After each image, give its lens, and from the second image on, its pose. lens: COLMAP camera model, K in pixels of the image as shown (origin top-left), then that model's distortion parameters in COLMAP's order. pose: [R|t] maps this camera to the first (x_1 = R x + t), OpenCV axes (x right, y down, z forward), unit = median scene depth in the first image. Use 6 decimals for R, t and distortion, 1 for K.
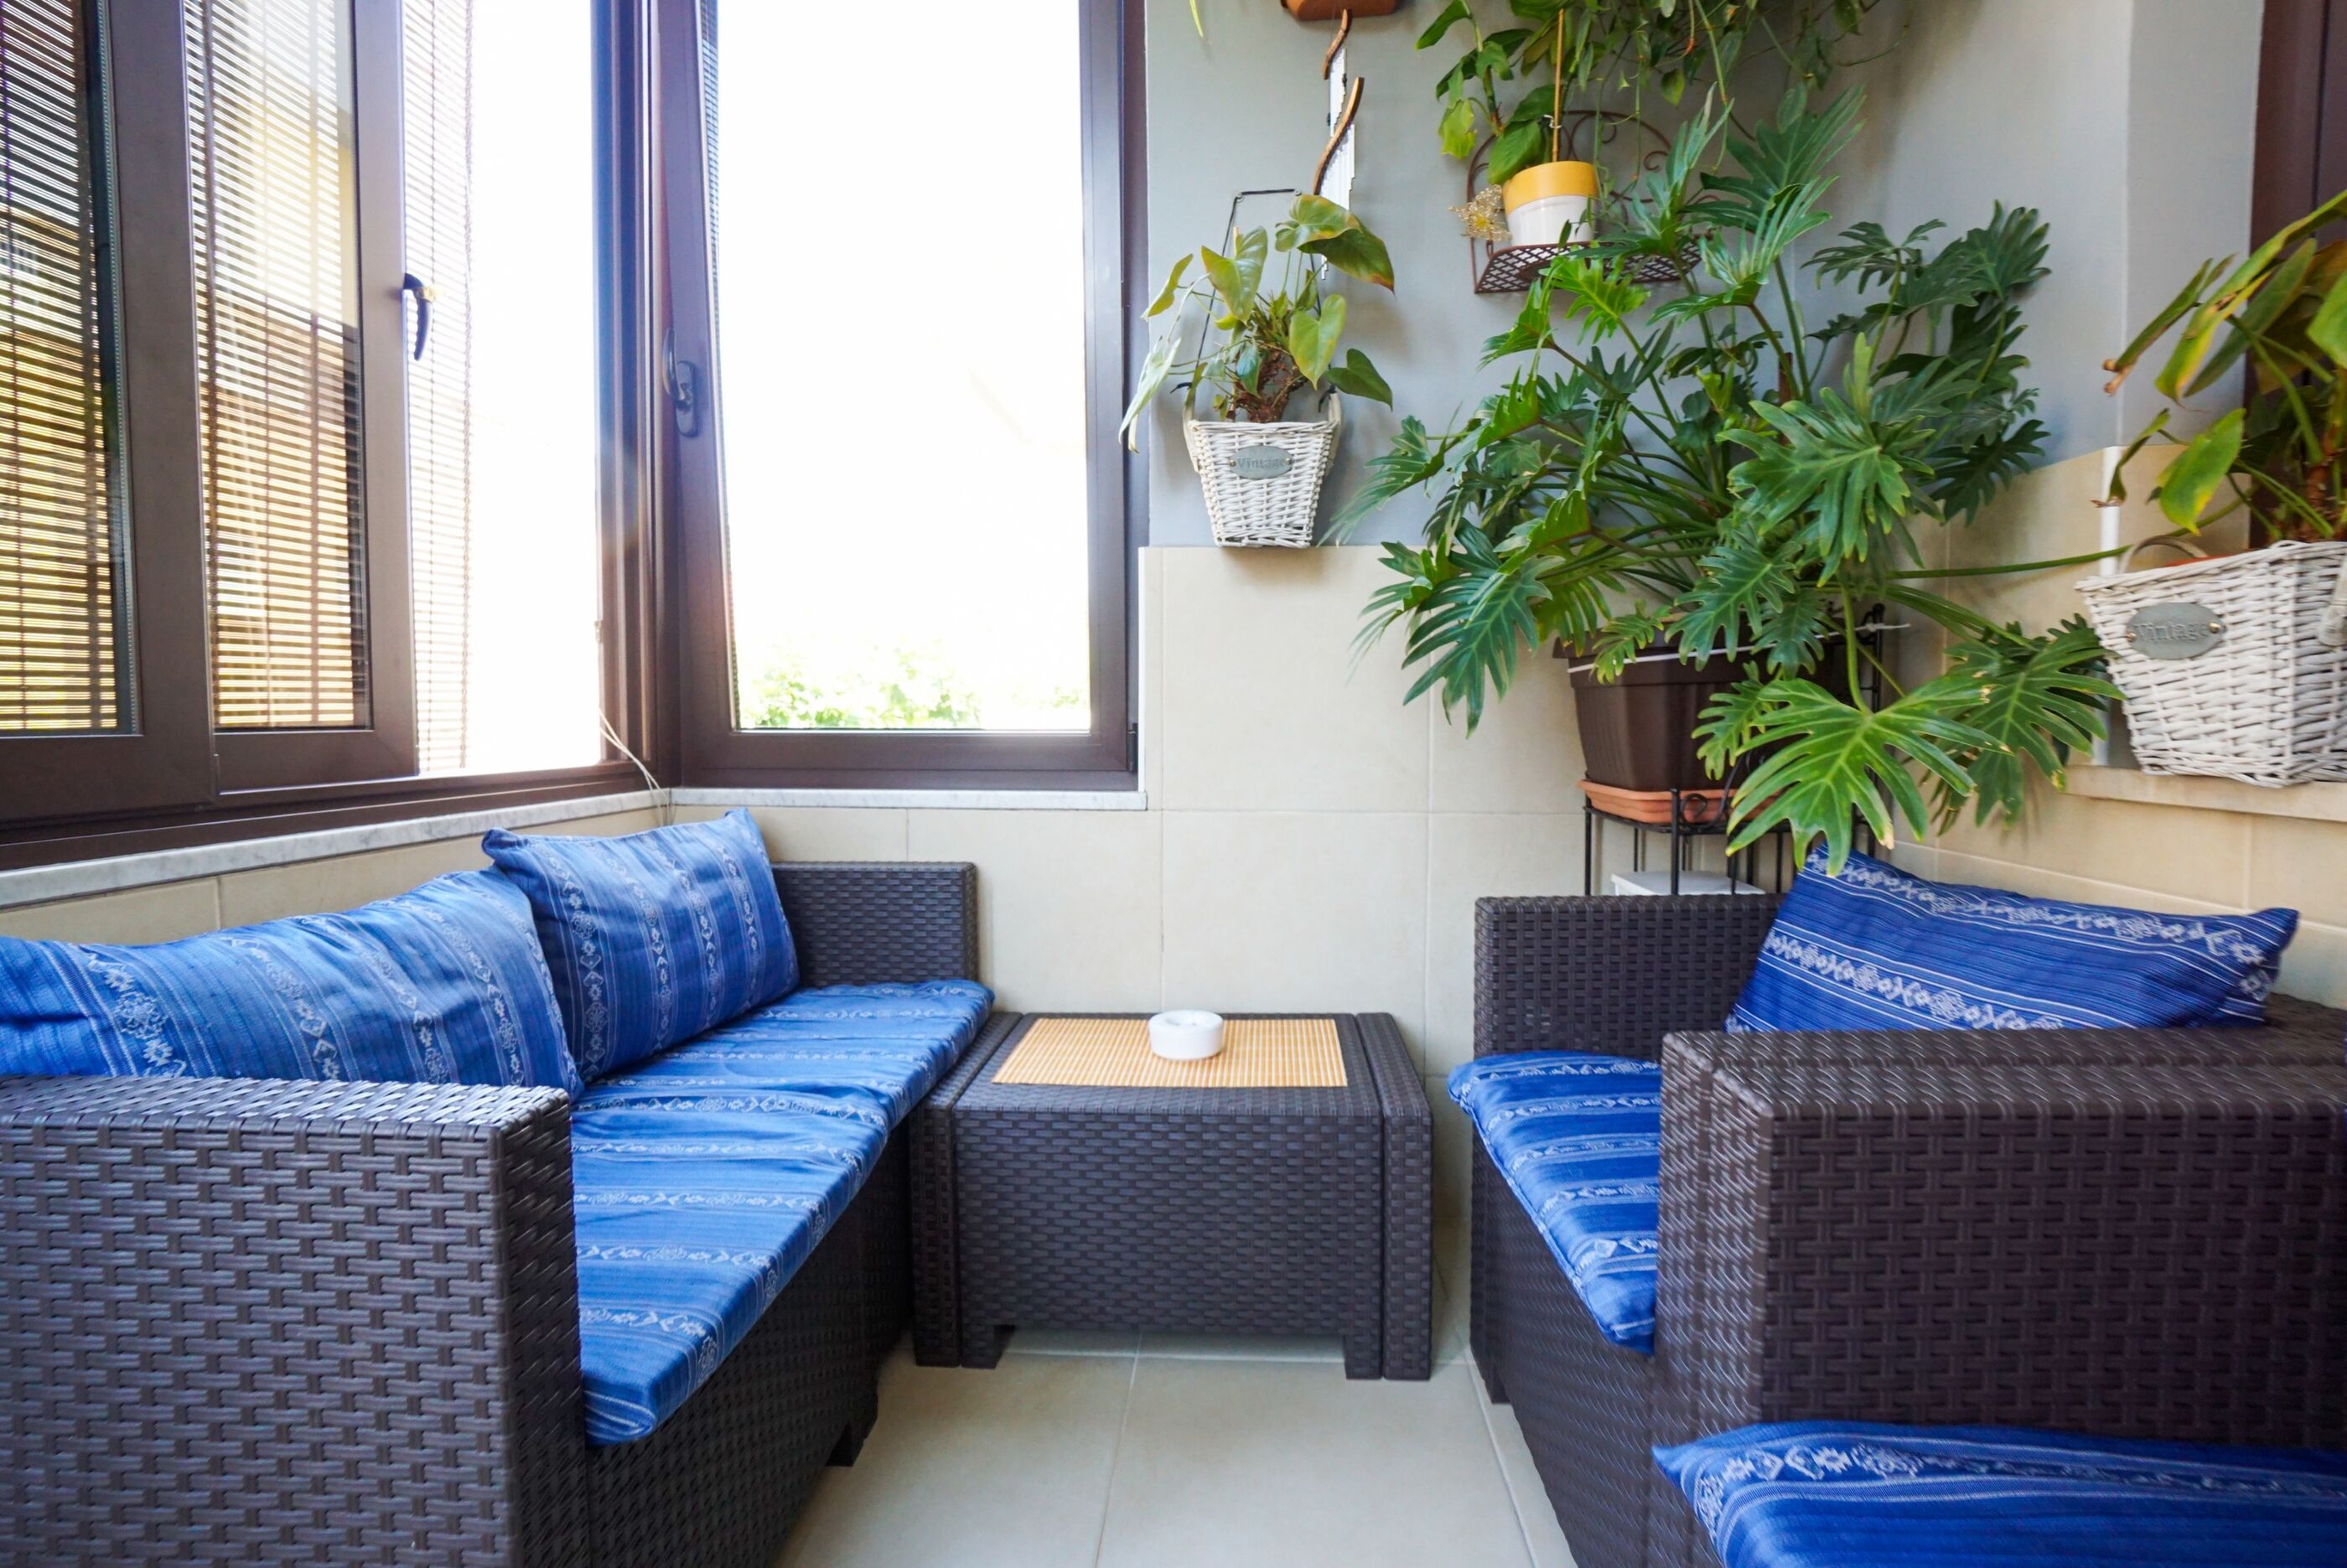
lens RADIAL K [[1072.2, 0, 1183.4], [0, 1072.2, 779.2], [0, 0, 1]] dist [-0.058113, 0.019231]
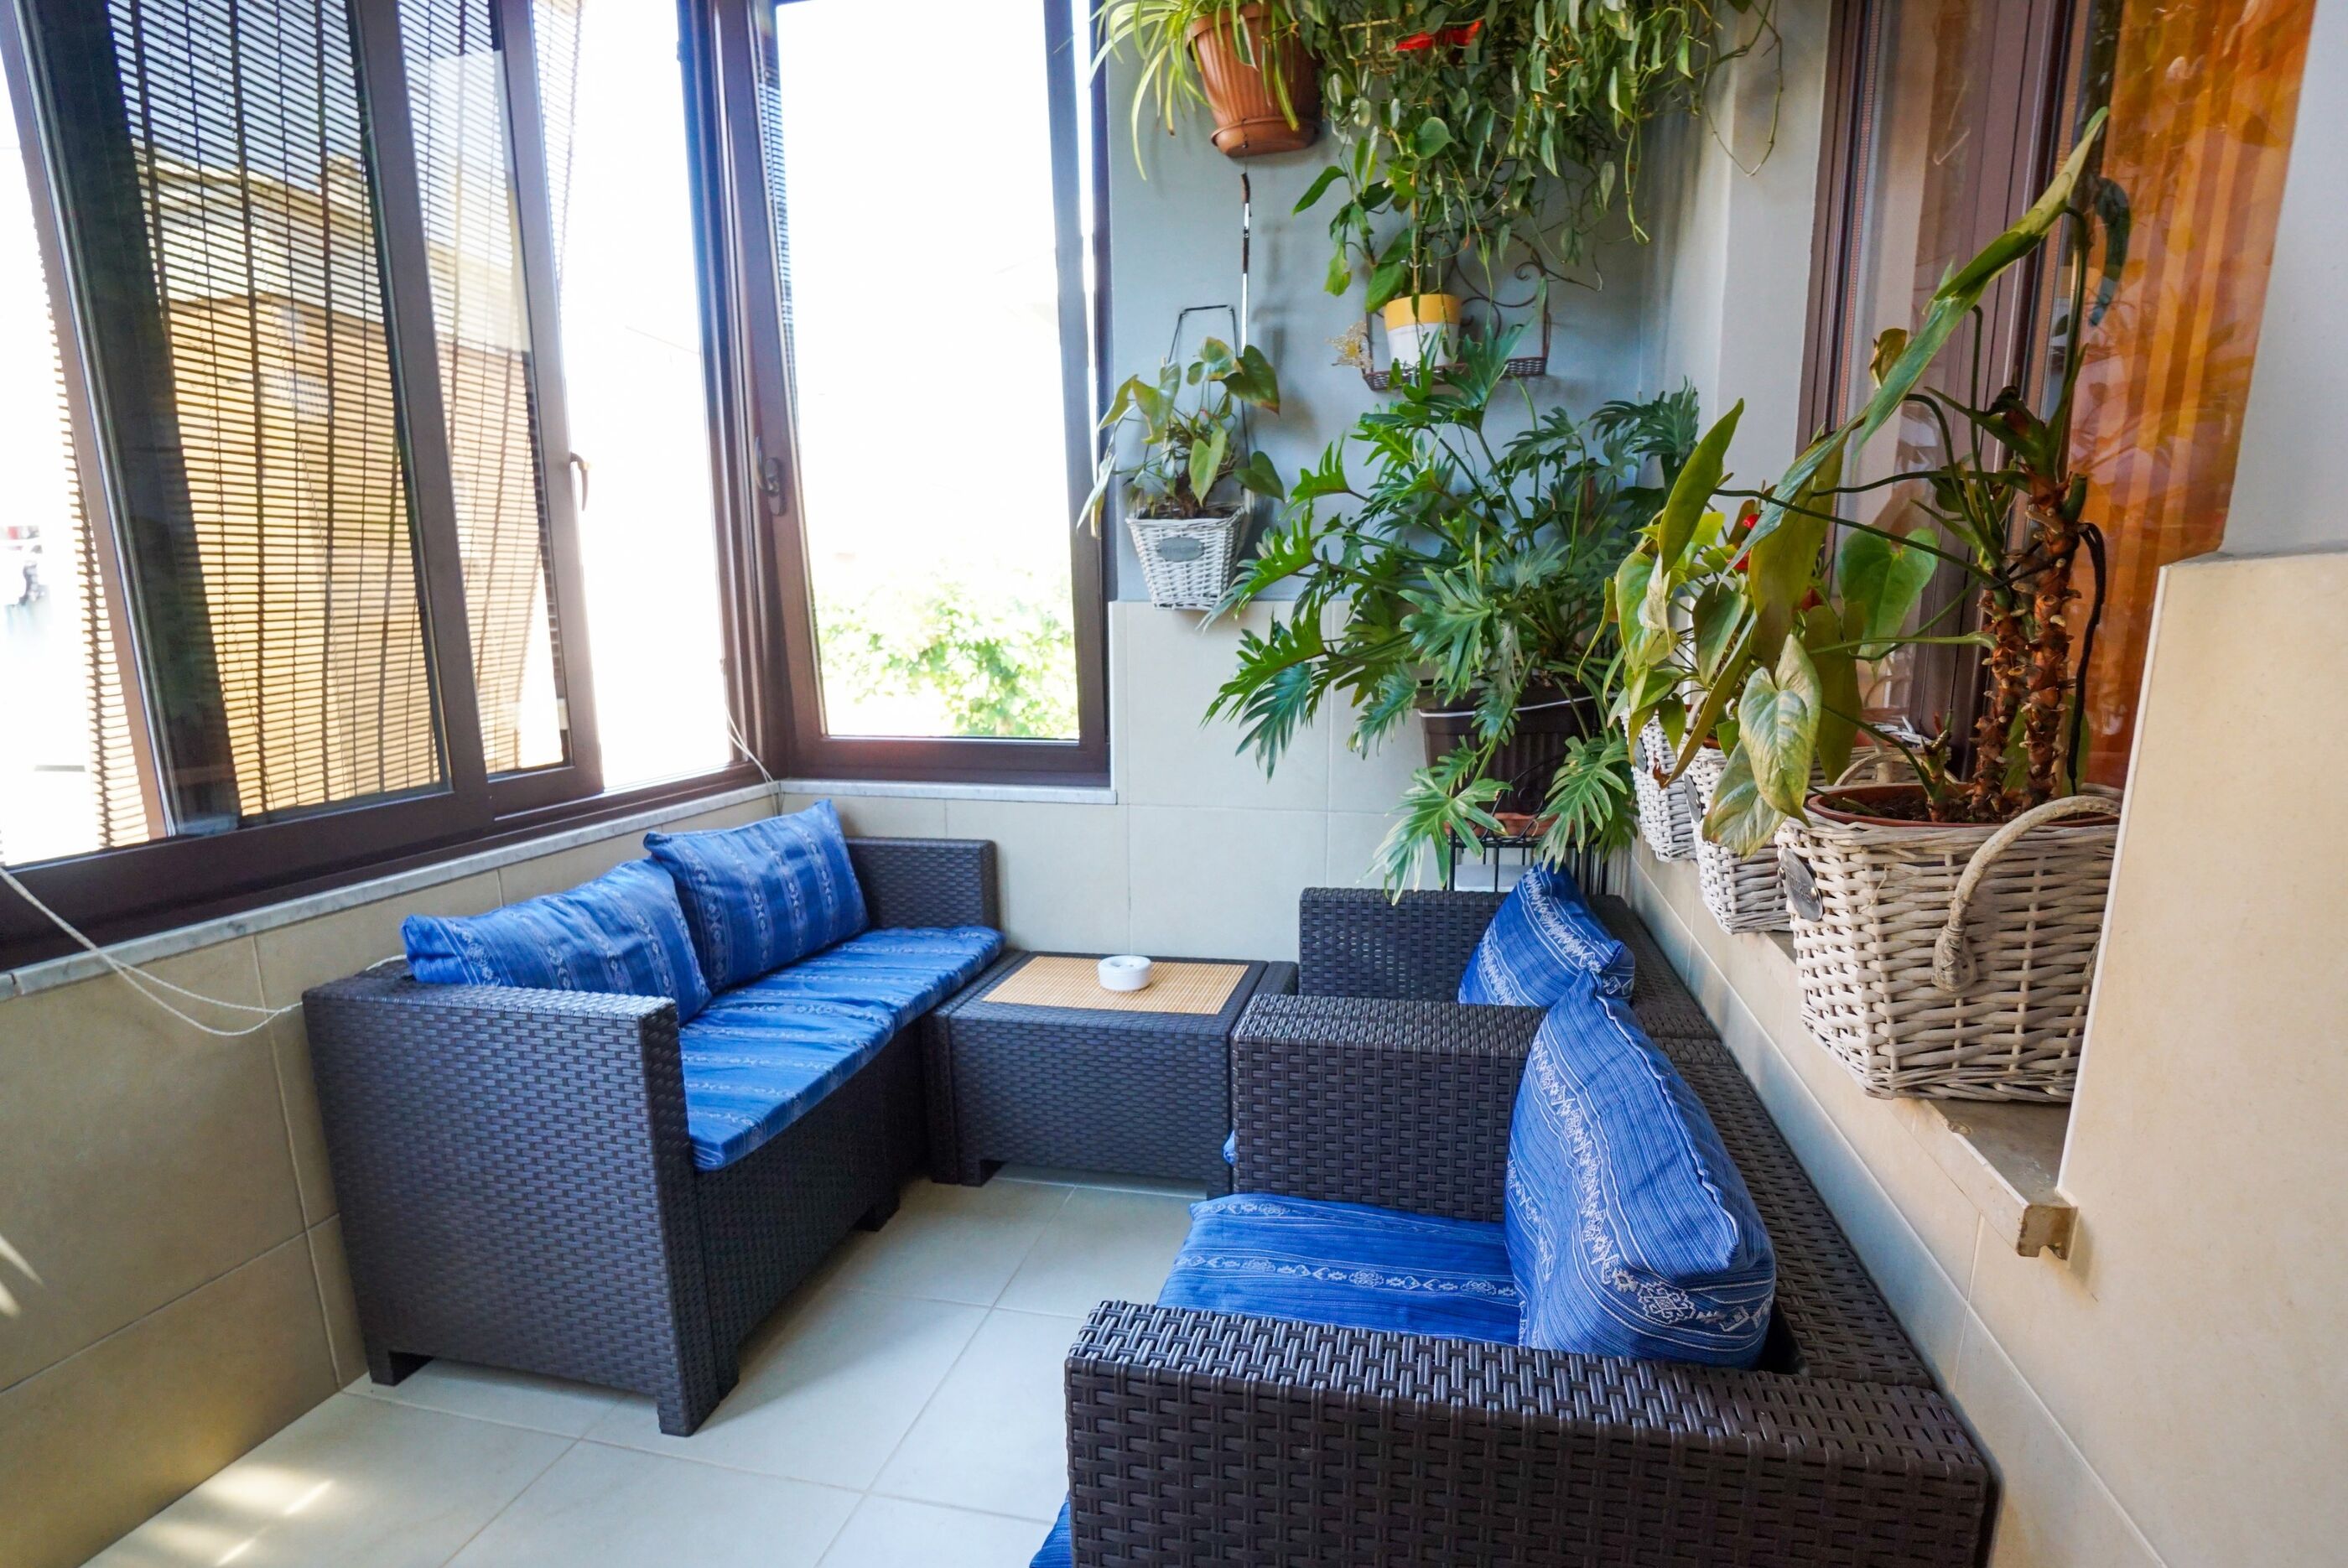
lens RADIAL K [[1092.8, 0, 1203.5], [0, 1092.8, 851.5], [0, 0, 1]] dist [-0.051005, 0.000503]
pose [[0.990403, 0.023262, -0.136238, 0.391054], [-0.003839, 0.989984, 0.141125, -0.158726], [0.138156, -0.139248, 0.980573, -0.480383]]
